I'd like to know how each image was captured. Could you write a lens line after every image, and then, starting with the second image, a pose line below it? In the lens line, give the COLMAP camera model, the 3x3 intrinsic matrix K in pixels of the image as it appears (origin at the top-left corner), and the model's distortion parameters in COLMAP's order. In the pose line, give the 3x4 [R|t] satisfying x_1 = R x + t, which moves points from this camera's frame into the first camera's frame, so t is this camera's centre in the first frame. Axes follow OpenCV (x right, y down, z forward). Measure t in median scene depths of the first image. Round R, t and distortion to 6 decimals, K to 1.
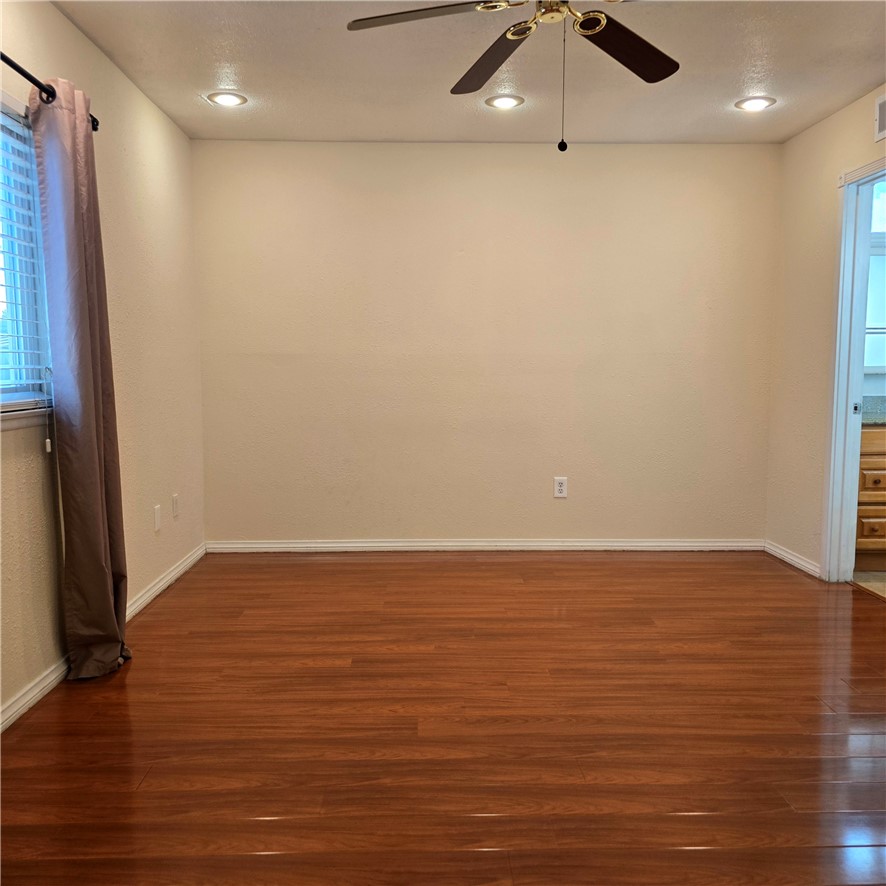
lens RADIAL K [[799.1, 0, 439.6], [0, 799.1, 446.6], [0, 0, 1]] dist [0.071214, -0.067739]
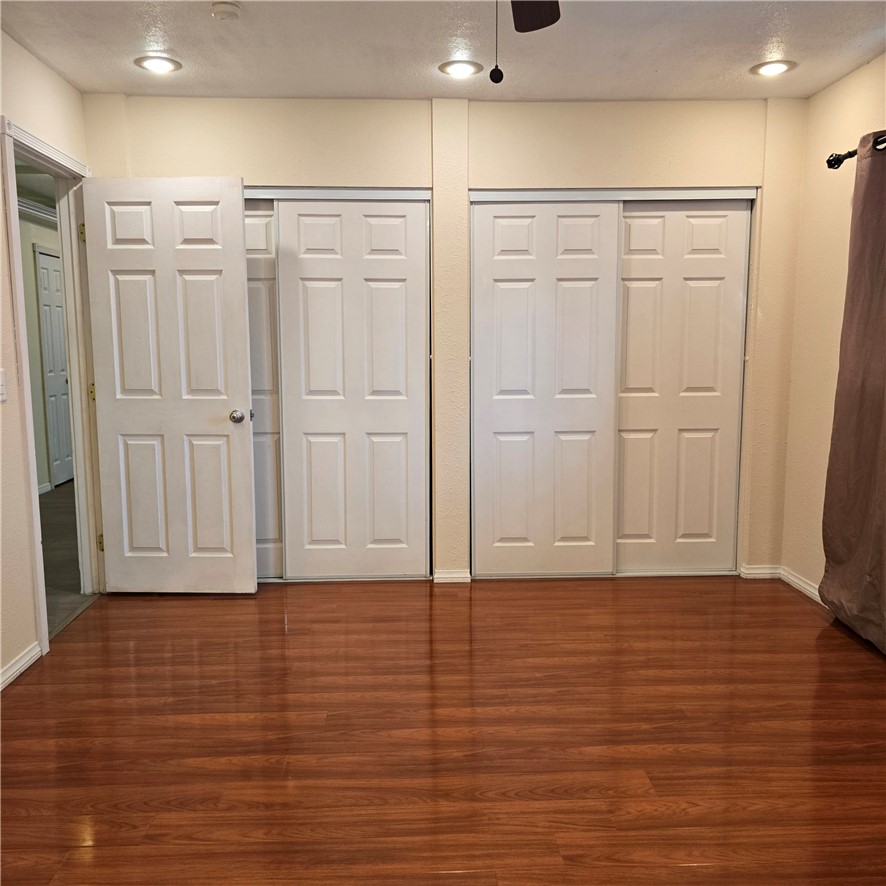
lens RADIAL K [[799.1, 0, 439.6], [0, 799.1, 446.6], [0, 0, 1]] dist [0.071214, -0.067739]
pose [[-0.999825, 0.005225, -0.017944, 0.222084], [0.000994, 0.973637, 0.228102, -0.226003], [0.018663, 0.228044, -0.973472, 1.773287]]
